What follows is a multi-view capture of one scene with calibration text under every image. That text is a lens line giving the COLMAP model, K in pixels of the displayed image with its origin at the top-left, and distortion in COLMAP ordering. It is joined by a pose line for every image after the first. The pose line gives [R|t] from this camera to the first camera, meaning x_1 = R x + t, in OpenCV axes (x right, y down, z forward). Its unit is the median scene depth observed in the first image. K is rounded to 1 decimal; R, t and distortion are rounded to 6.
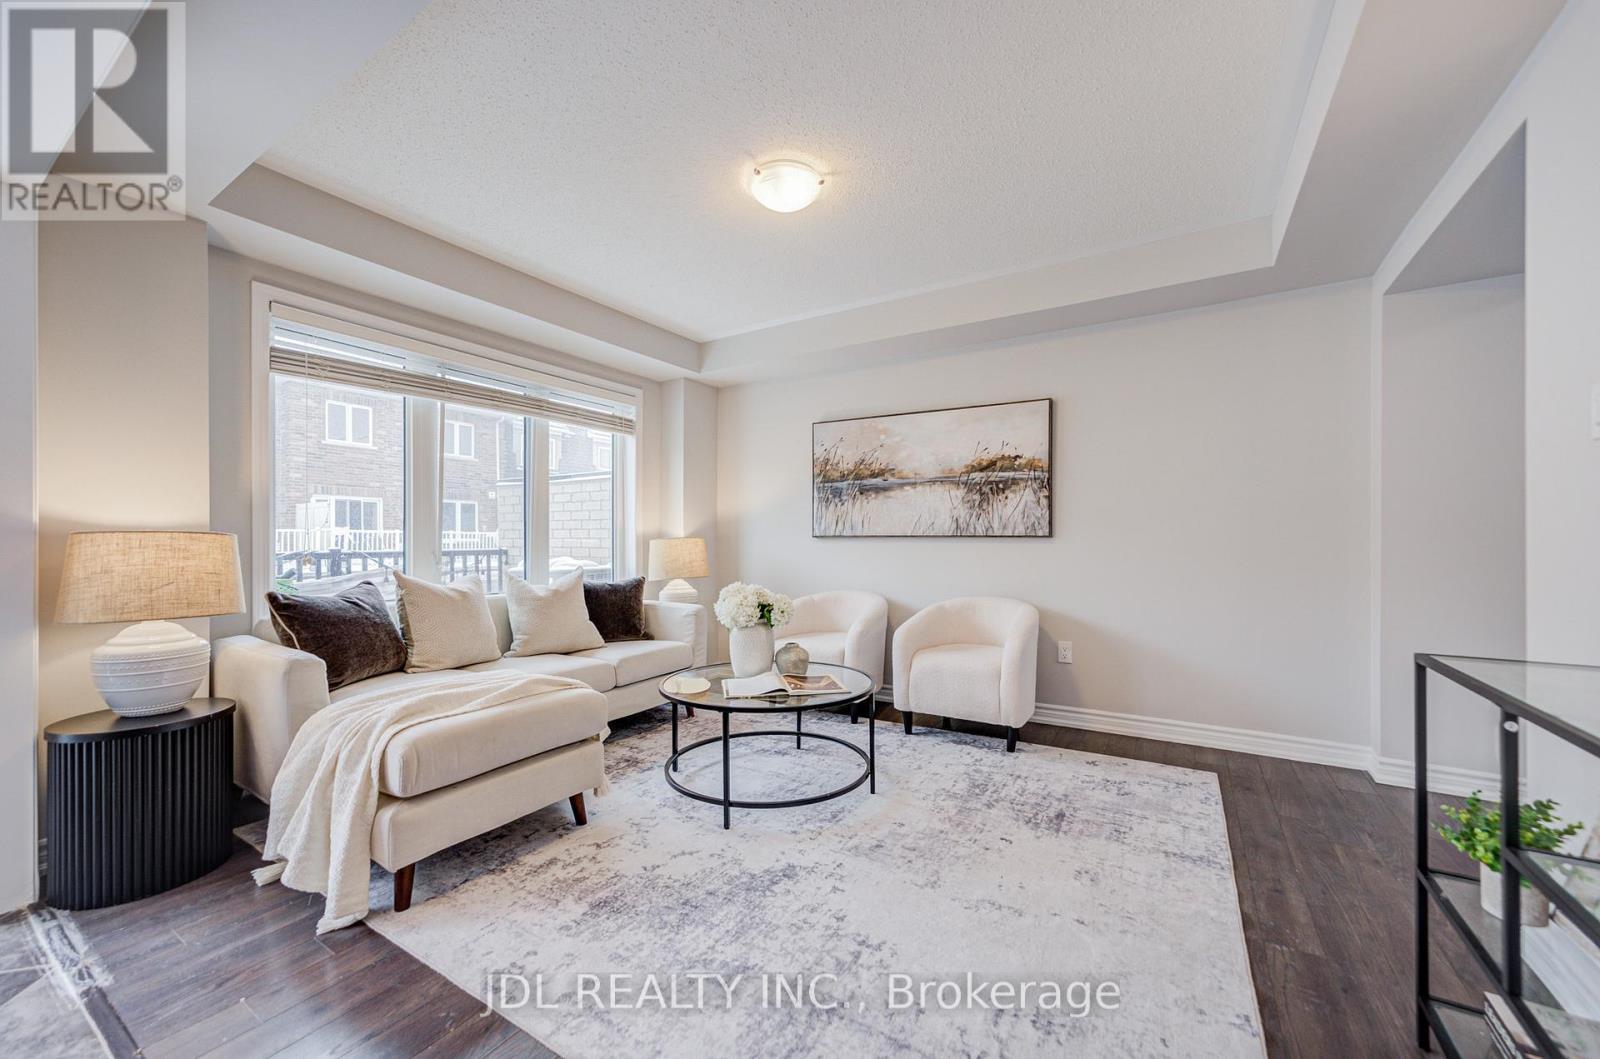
lens RADIAL K [[632.5, 0, 794.5], [0, 632.5, 541.2], [0, 0, 1]] dist [-0.039393, 0.043454]
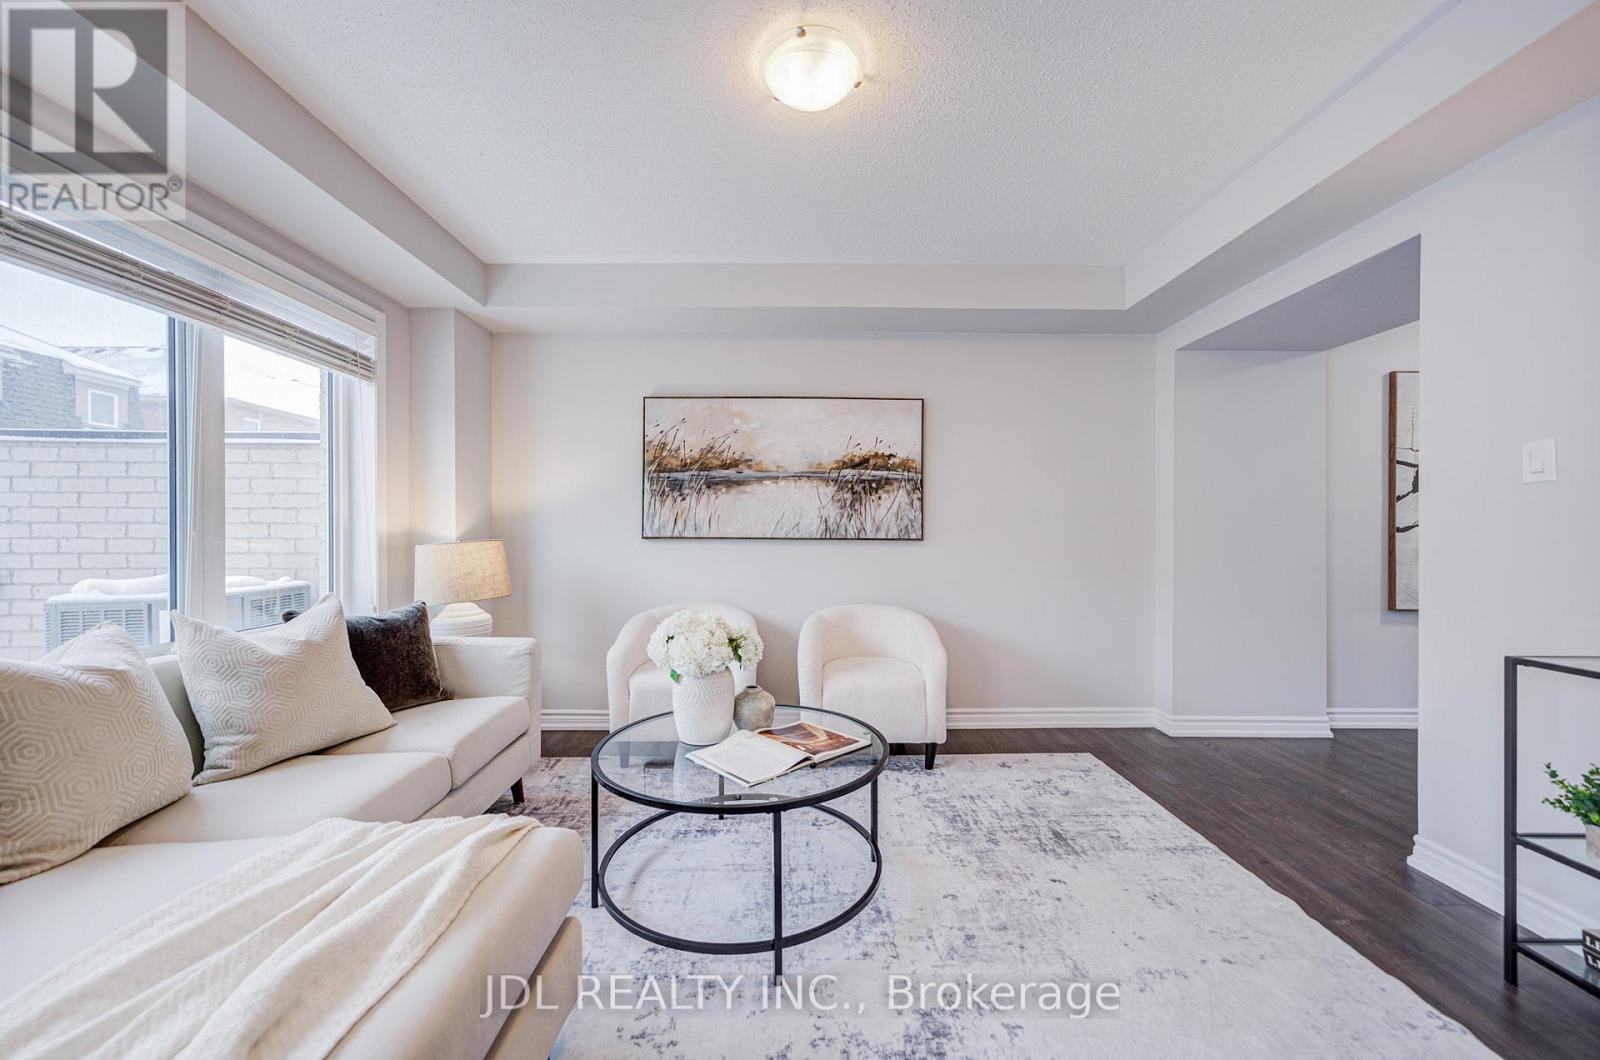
lens RADIAL K [[632.5, 0, 794.5], [0, 632.5, 541.7], [0, 0, 1]] dist [-0.039393, 0.043454]
pose [[0.844955, -0.007501, 0.534785, -0.275900], [0.000279, 0.999908, 0.013584, -0.016129], [-0.534837, -0.011329, 0.844879, 0.261979]]
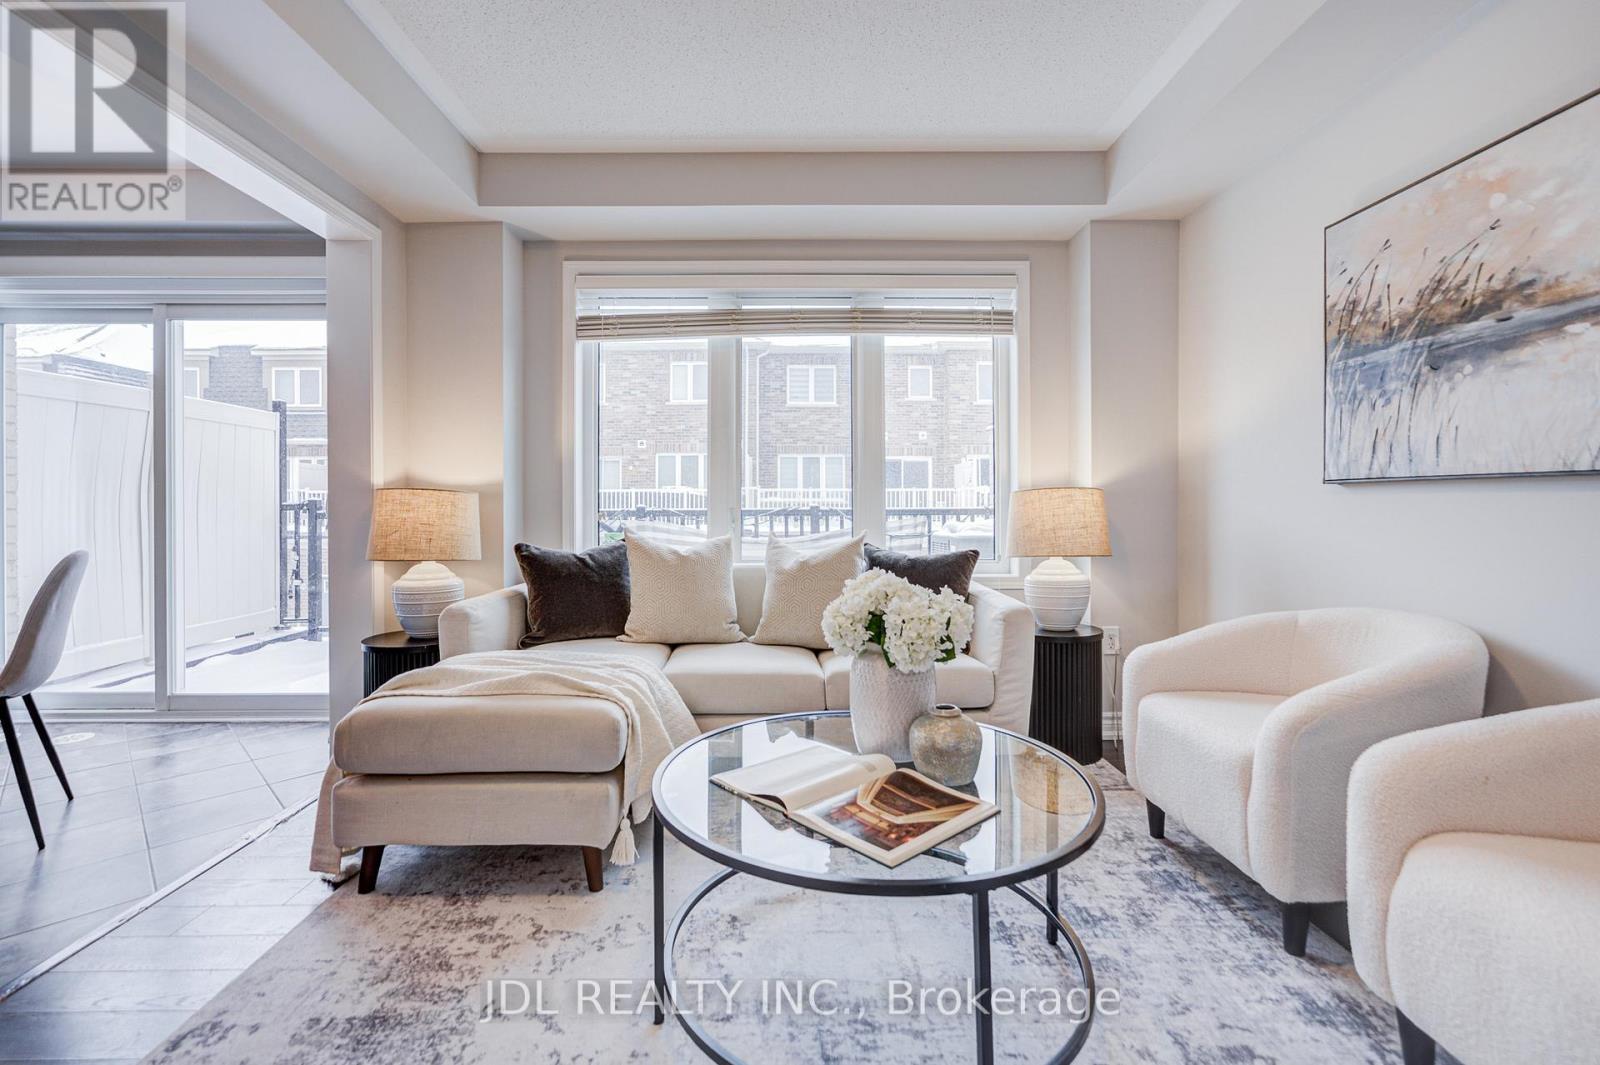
lens RADIAL K [[719.8, 0, 800.2], [0, 719.8, 503.5], [0, 0, 1]] dist [-0.001457, 0.014495]
pose [[0.537106, 0.001260, -0.843514, 0.306071], [0.002380, 0.999993, 0.003010, 0.006249], [0.843511, -0.003624, 0.537099, 0.484320]]
